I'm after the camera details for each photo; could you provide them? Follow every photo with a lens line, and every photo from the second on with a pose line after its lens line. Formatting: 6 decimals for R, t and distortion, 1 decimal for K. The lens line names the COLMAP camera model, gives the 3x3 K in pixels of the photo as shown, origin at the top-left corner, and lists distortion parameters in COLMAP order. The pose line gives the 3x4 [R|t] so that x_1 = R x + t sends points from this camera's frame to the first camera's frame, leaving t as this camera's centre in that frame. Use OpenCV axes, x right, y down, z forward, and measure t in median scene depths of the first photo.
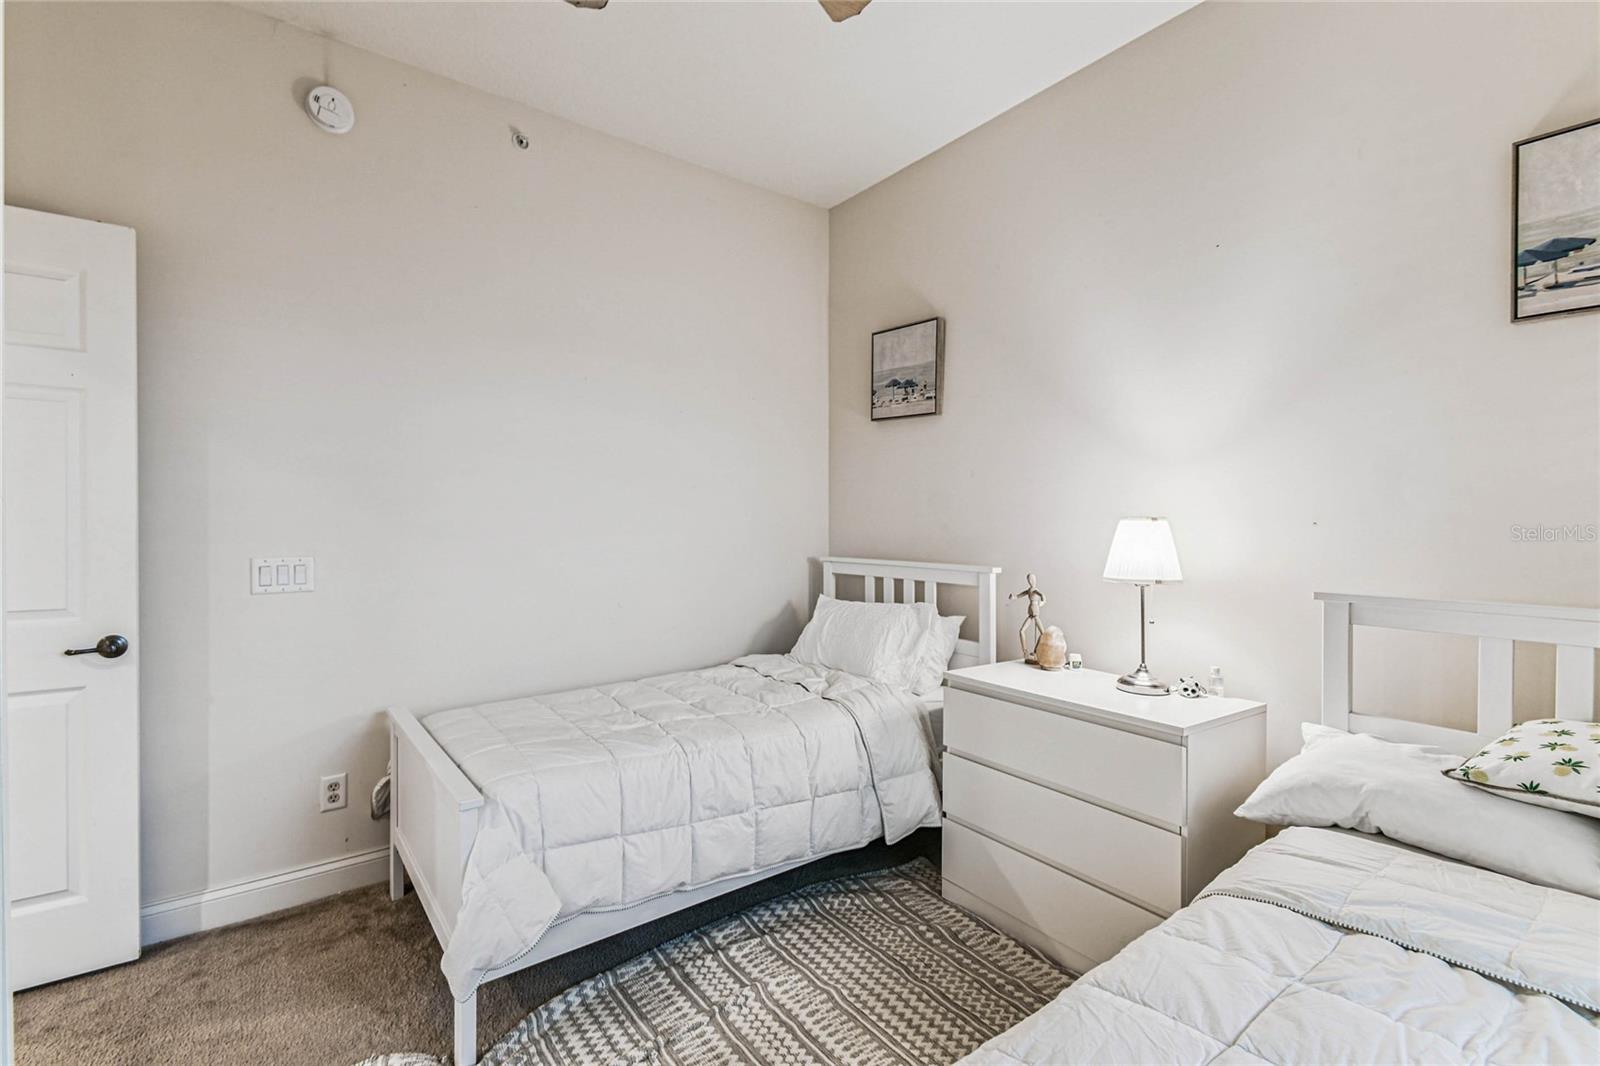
lens RADIAL K [[706.2, 0, 802.6], [0, 706.2, 505.5], [0, 0, 1]] dist [0.033530, -0.000200]
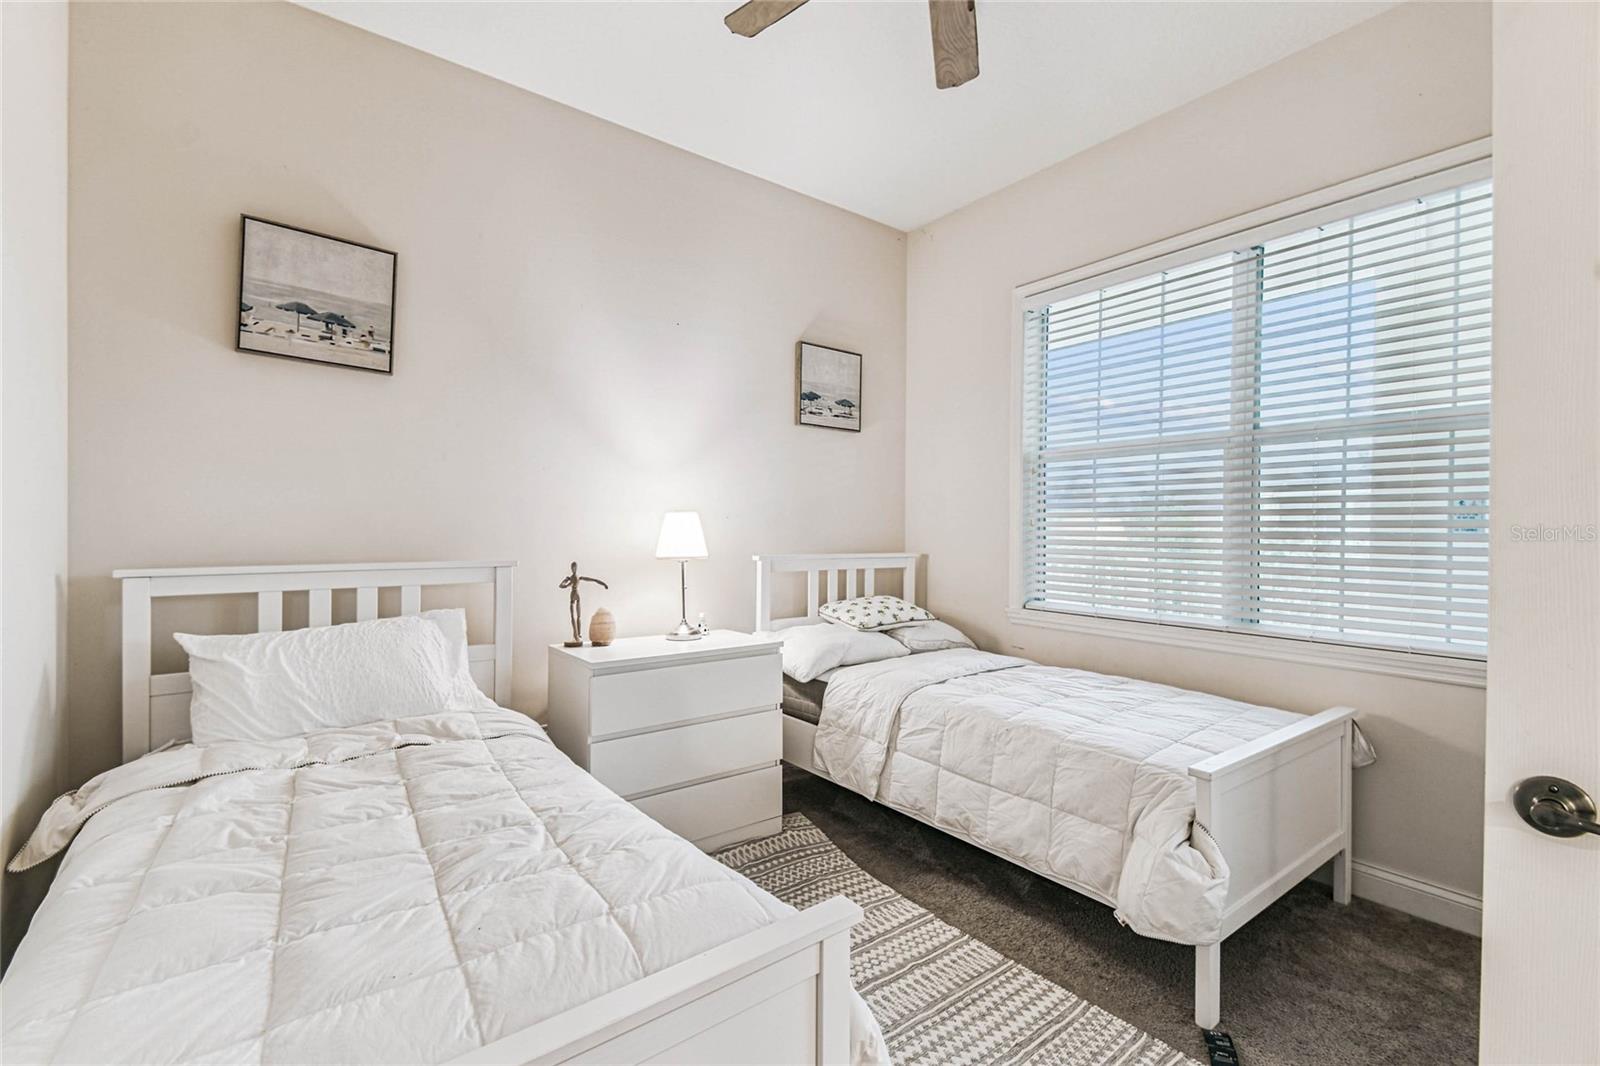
lens RADIAL K [[689.9, 0, 800.0], [0, 689.9, 533.0], [0, 0, 1]] dist [0.000989, -0.000018]
pose [[0.007169, -0.005024, 0.999962, -0.561814], [-0.026115, 0.999645, 0.005210, 0.030111], [-0.999633, -0.026151, 0.007035, 0.525558]]
